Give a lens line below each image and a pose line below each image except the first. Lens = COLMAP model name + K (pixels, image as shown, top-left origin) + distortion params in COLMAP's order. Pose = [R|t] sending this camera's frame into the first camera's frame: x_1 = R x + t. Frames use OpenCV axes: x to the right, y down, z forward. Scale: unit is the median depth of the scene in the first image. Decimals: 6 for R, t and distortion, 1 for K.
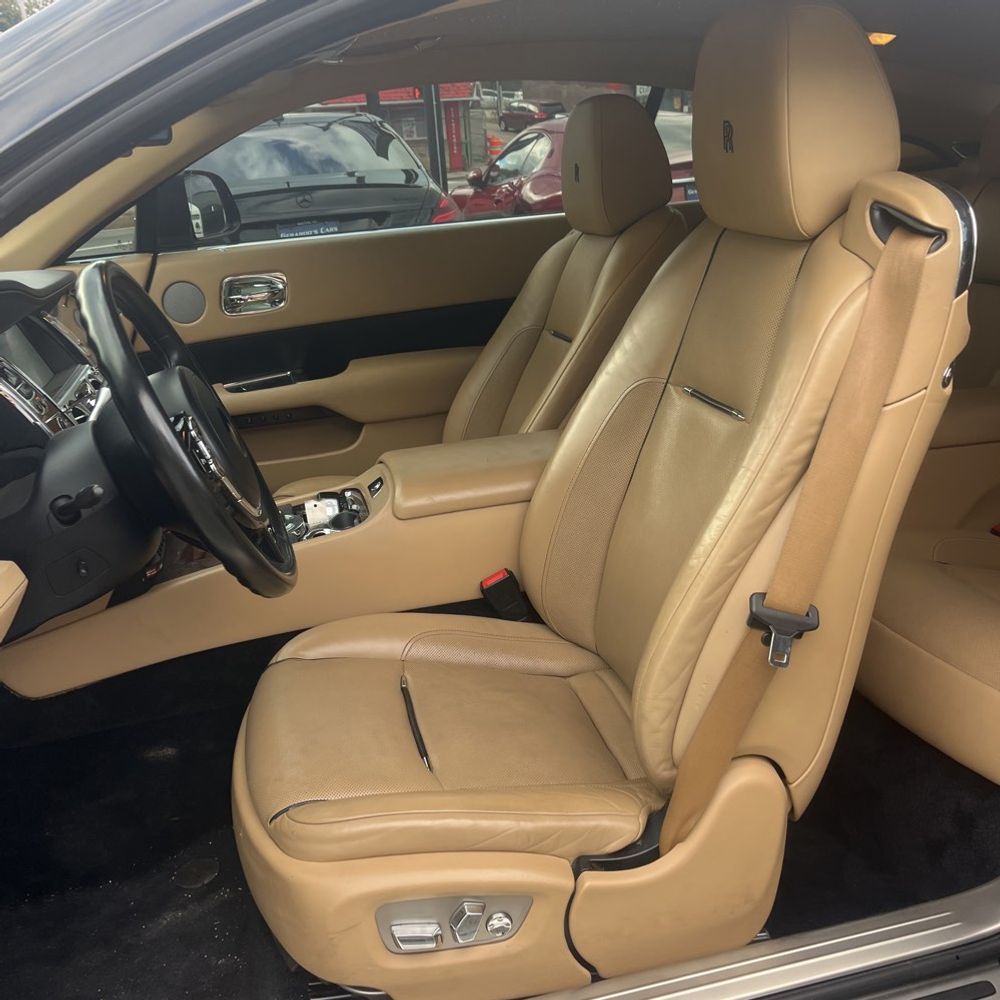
lens RADIAL K [[987.3, 0, 503.8], [0, 987.3, 505.1], [0, 0, 1]] dist [0.124066, -0.154492]
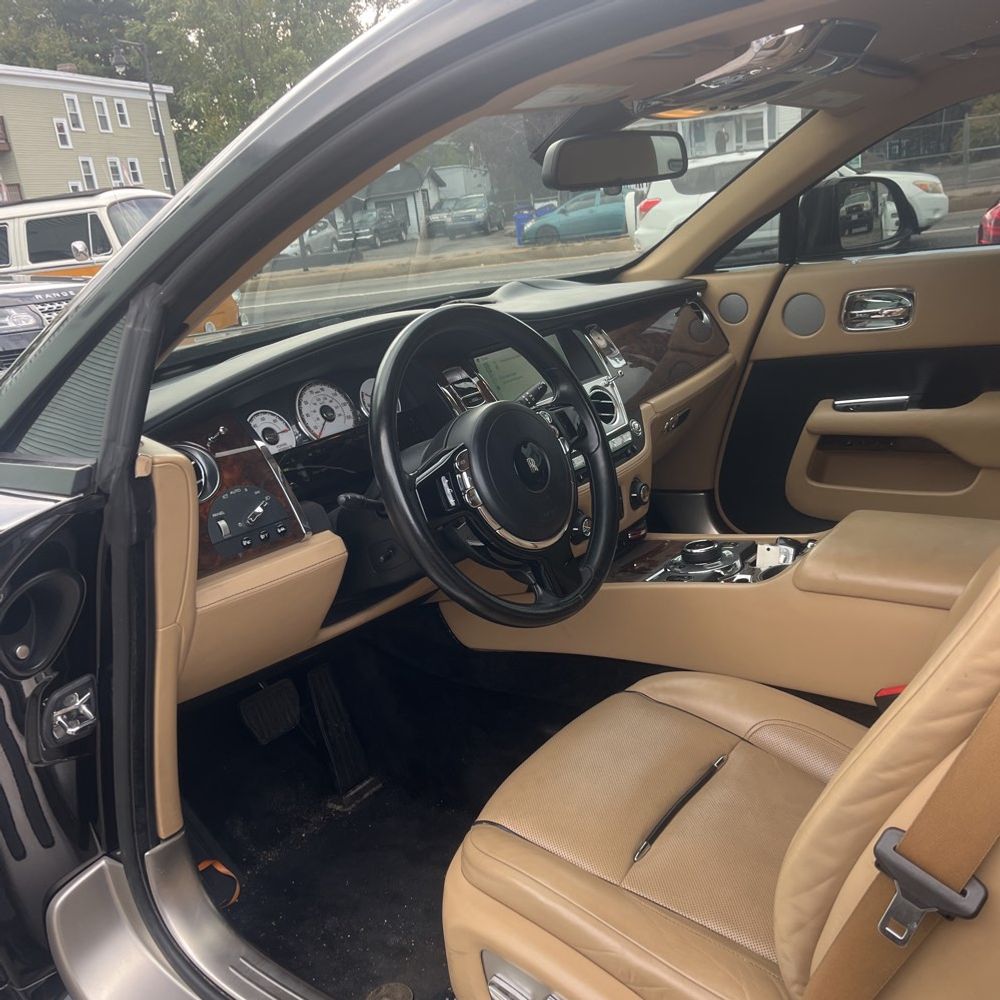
lens RADIAL K [[996.7, 0, 505.5], [0, 996.7, 505.0], [0, 0, 1]] dist [0.025212, 0.000469]
pose [[0.649172, 0.215075, -0.729602, 0.327440], [-0.195967, 0.974103, 0.112786, -0.097591], [0.734965, 0.069760, 0.674507, 0.179201]]
